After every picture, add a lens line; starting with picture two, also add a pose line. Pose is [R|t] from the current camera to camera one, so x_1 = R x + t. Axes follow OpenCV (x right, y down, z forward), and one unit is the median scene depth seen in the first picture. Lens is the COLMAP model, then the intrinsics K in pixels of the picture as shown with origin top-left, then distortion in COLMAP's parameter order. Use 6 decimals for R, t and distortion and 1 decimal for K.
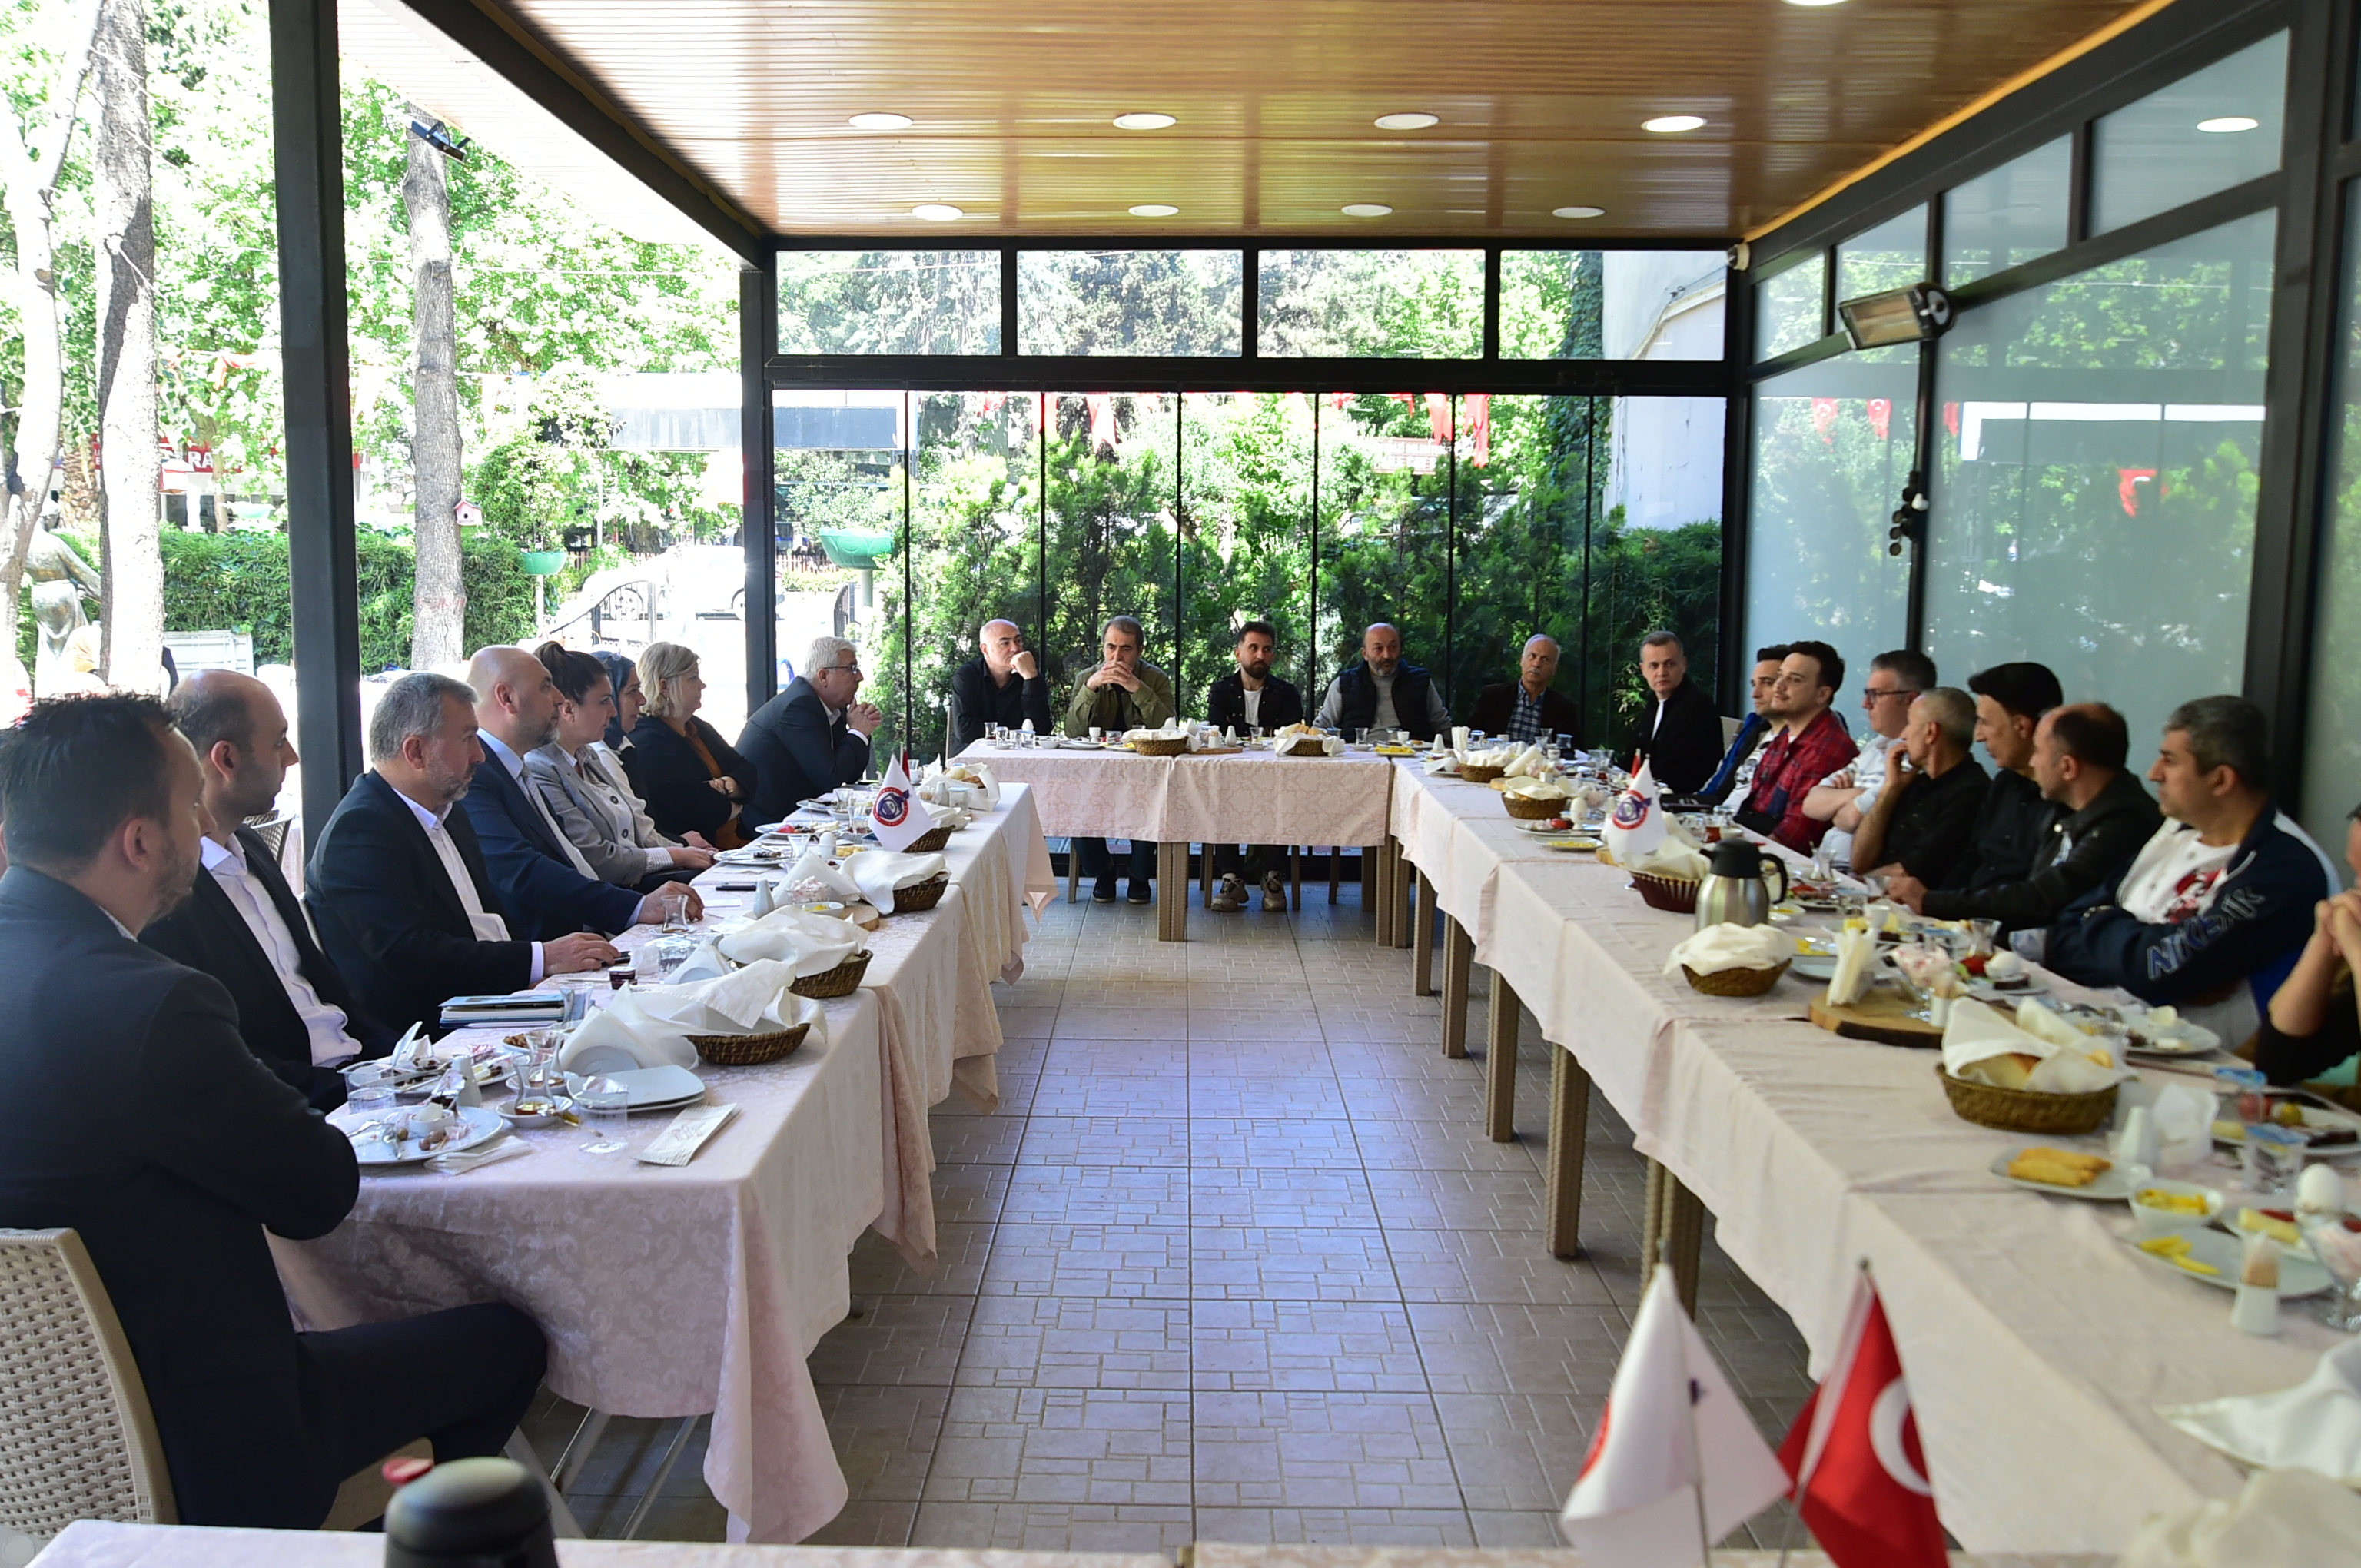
lens RADIAL K [[1987.4, 0, 1176.3], [0, 1987.4, 792.8], [0, 0, 1]] dist [0.010760, 0.003392]
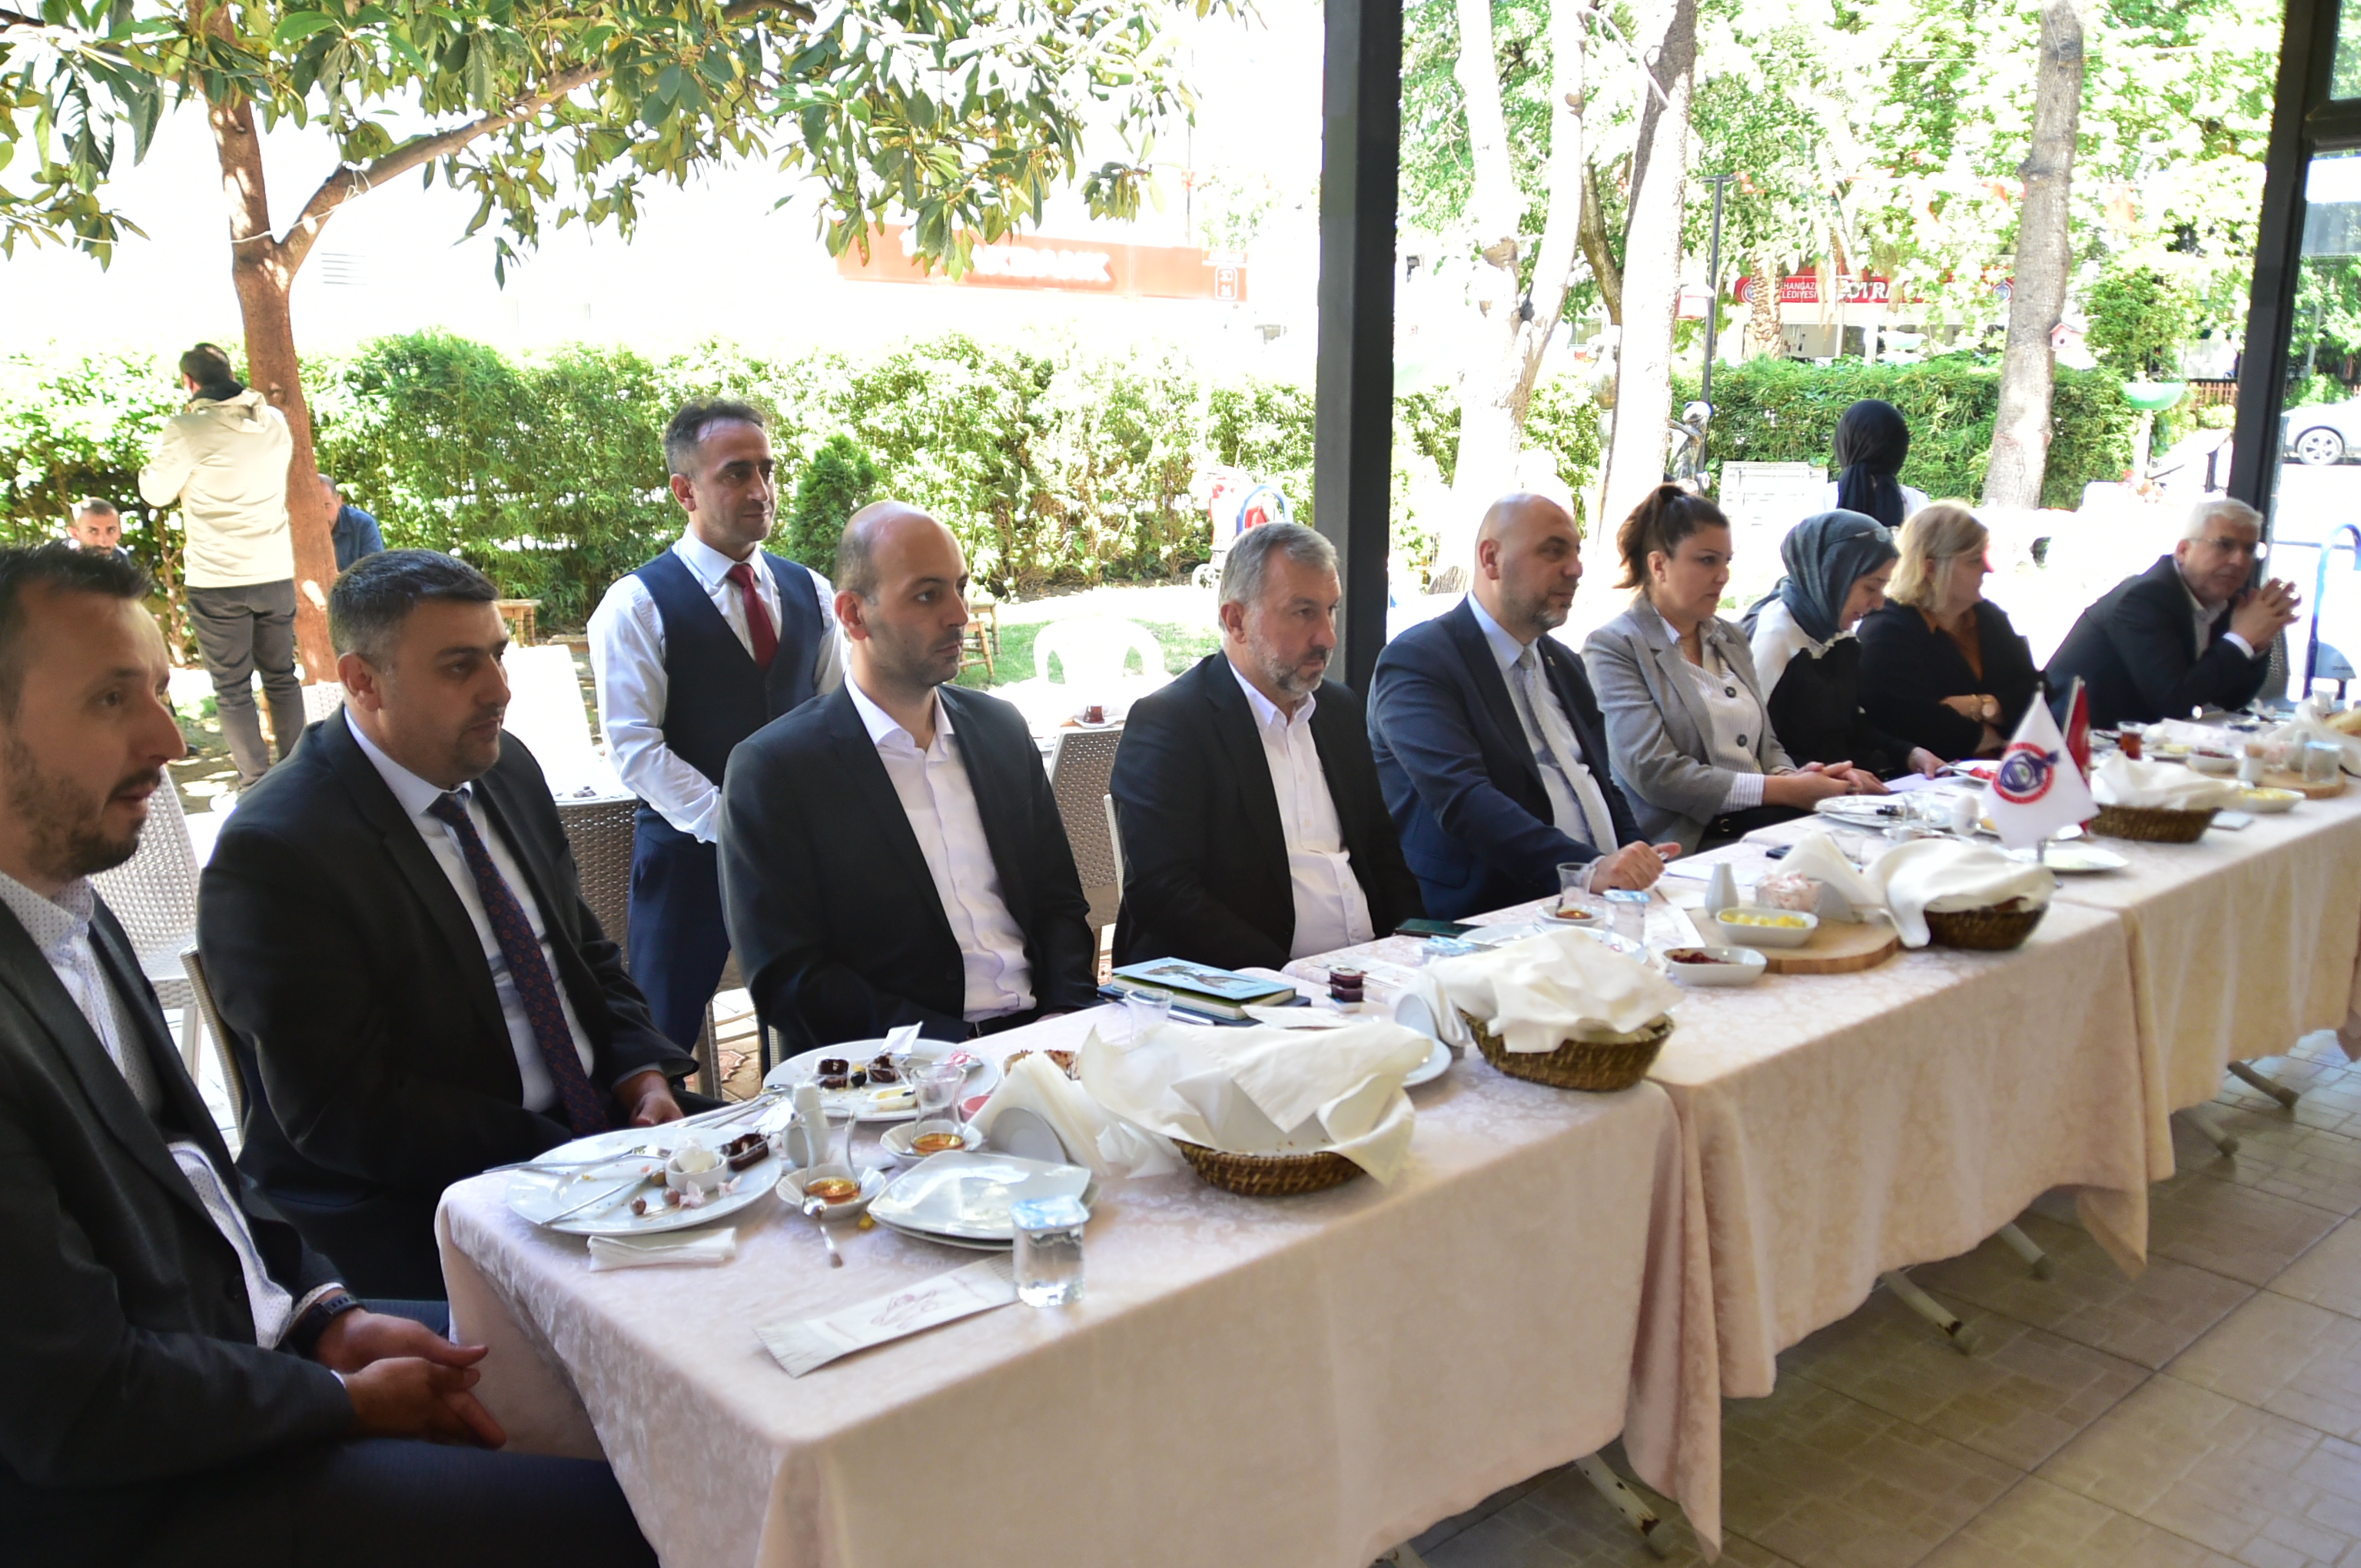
lens RADIAL K [[1987.4, 0, 1183.8], [0, 1987.4, 787.0], [0, 0, 1]] dist [0.010760, 0.003392]
pose [[0.685588, 0.150132, -0.712341, 0.035798], [-0.093527, 0.988560, 0.118333, -0.010989], [0.721957, -0.014504, 0.691786, 0.097647]]
